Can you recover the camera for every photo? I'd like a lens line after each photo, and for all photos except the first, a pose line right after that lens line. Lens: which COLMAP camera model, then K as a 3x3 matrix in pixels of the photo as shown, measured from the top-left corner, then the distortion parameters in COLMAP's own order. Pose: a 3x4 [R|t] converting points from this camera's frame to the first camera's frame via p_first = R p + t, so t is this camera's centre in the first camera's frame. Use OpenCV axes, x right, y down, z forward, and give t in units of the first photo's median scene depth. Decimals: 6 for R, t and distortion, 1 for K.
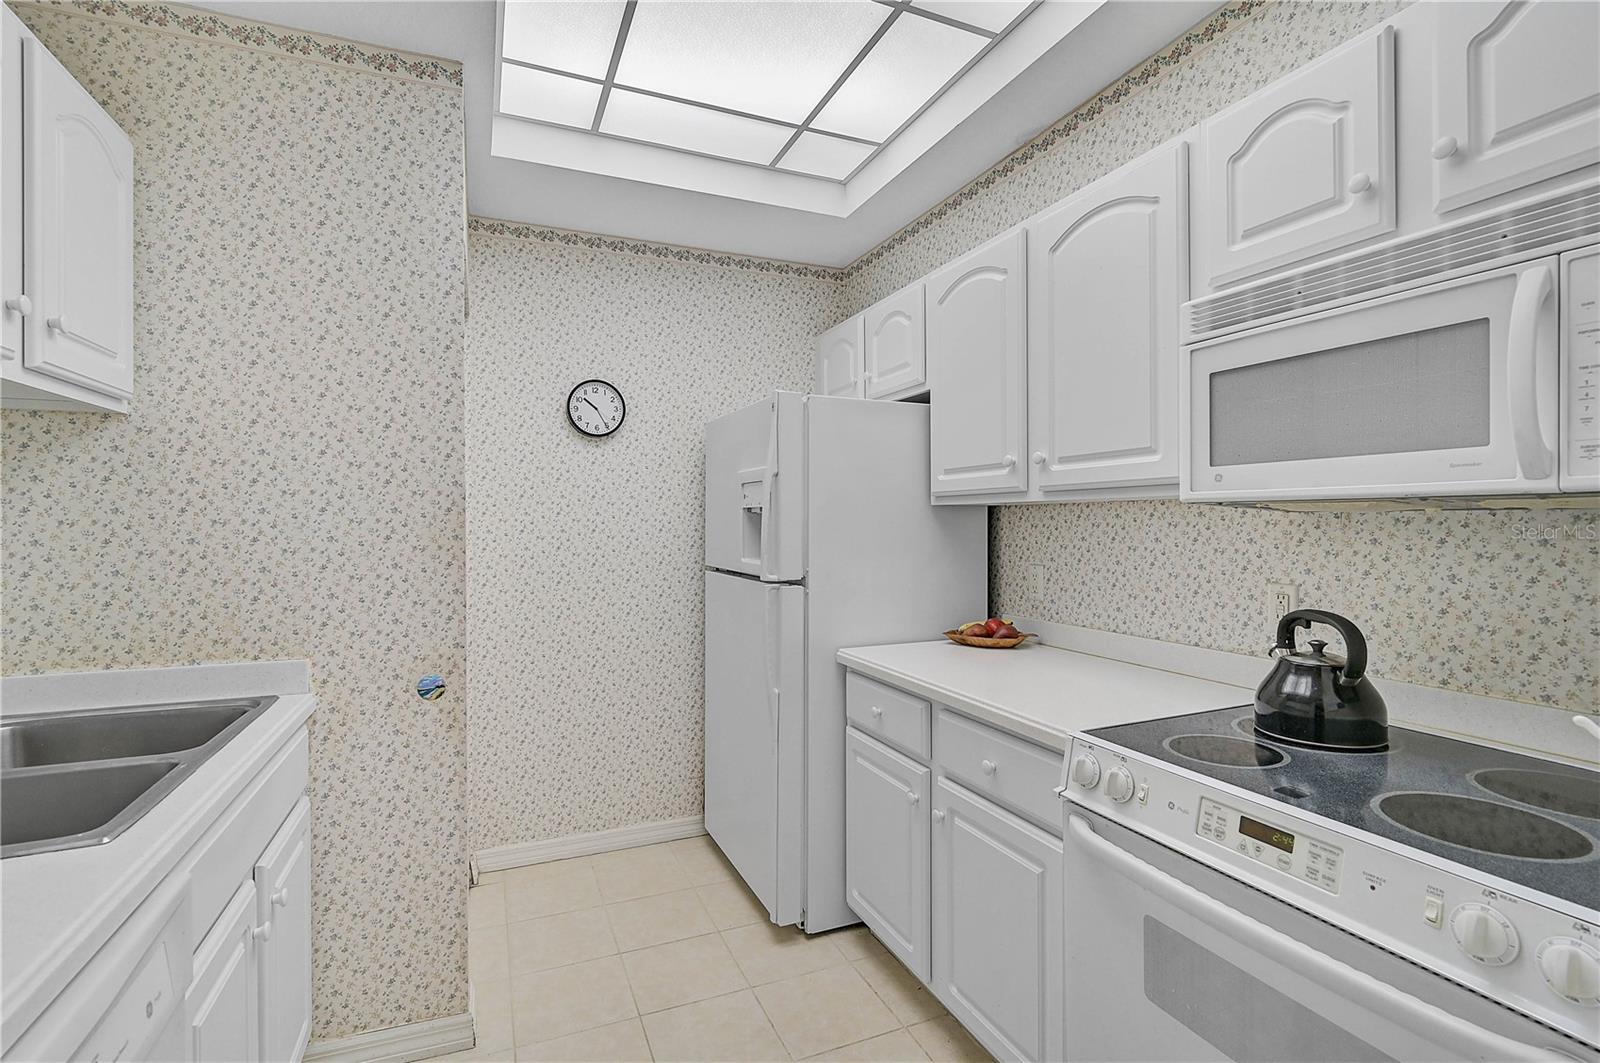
lens RADIAL K [[738.3, 0, 799.2], [0, 738.3, 525.6], [0, 0, 1]] dist [-0.003355, -0.002570]
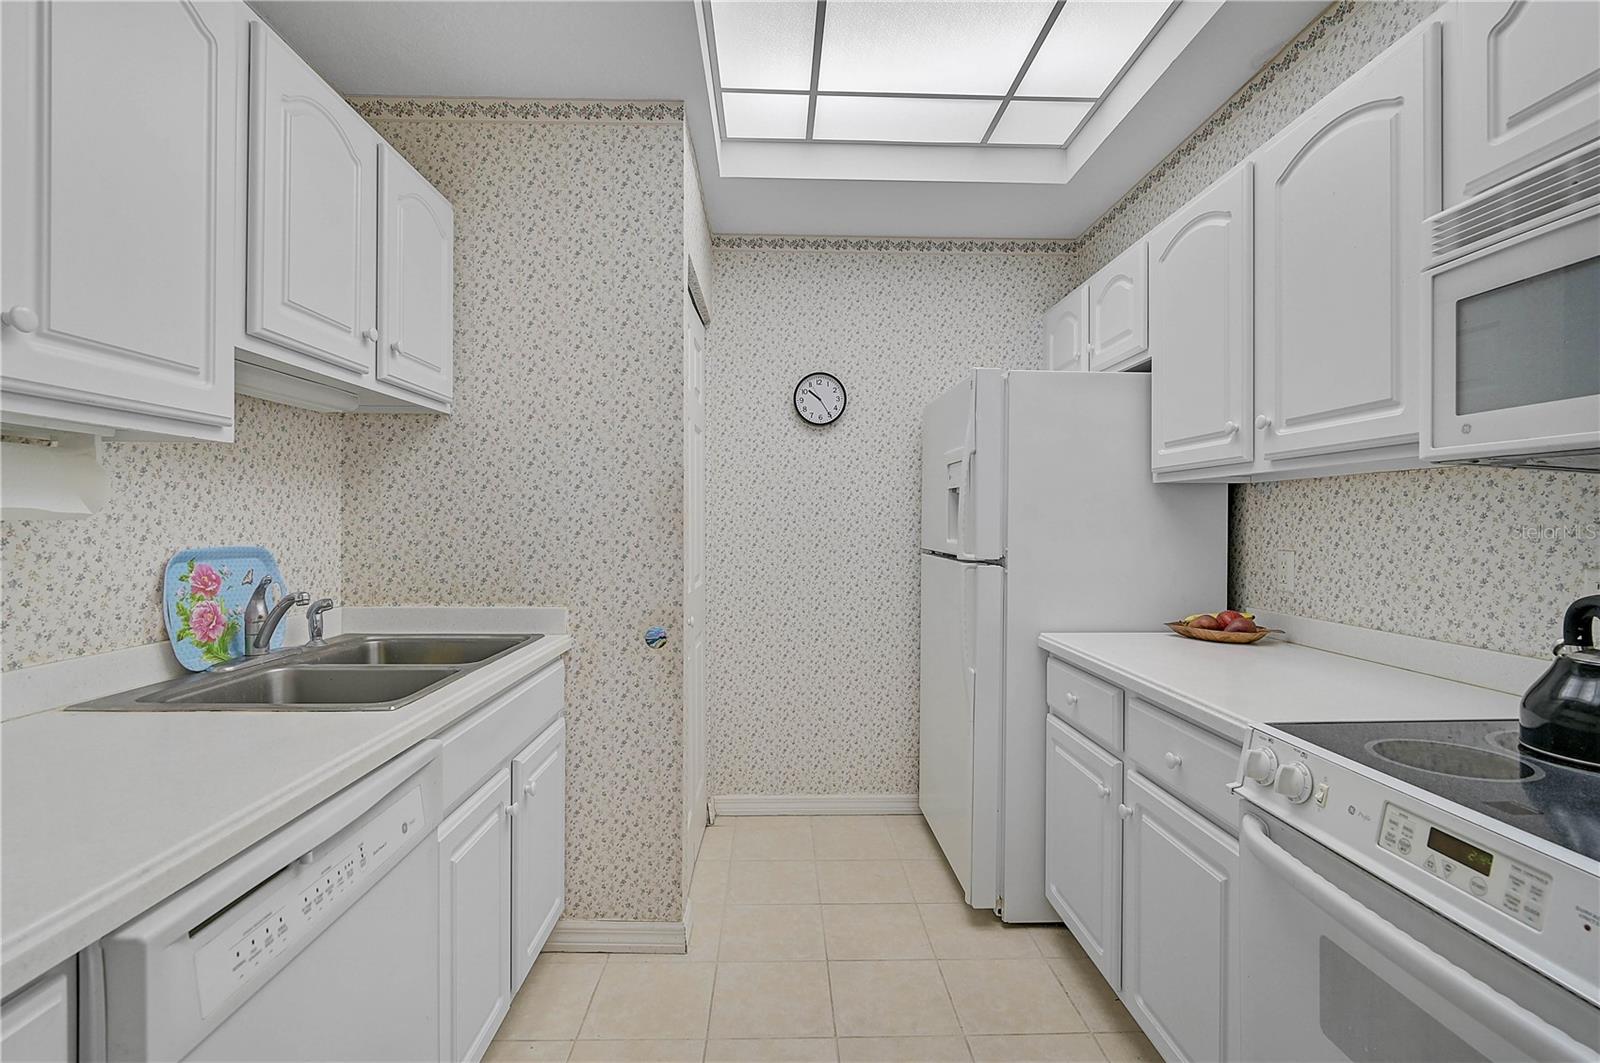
lens RADIAL K [[738.3, 0, 798.5], [0, 738.3, 524.7], [0, 0, 1]] dist [-0.003355, -0.002570]
pose [[0.932078, 0.008453, -0.362158, 0.135768], [-0.008451, 0.999963, 0.001588, 0.034809], [0.362158, 0.001581, 0.932115, -0.013116]]
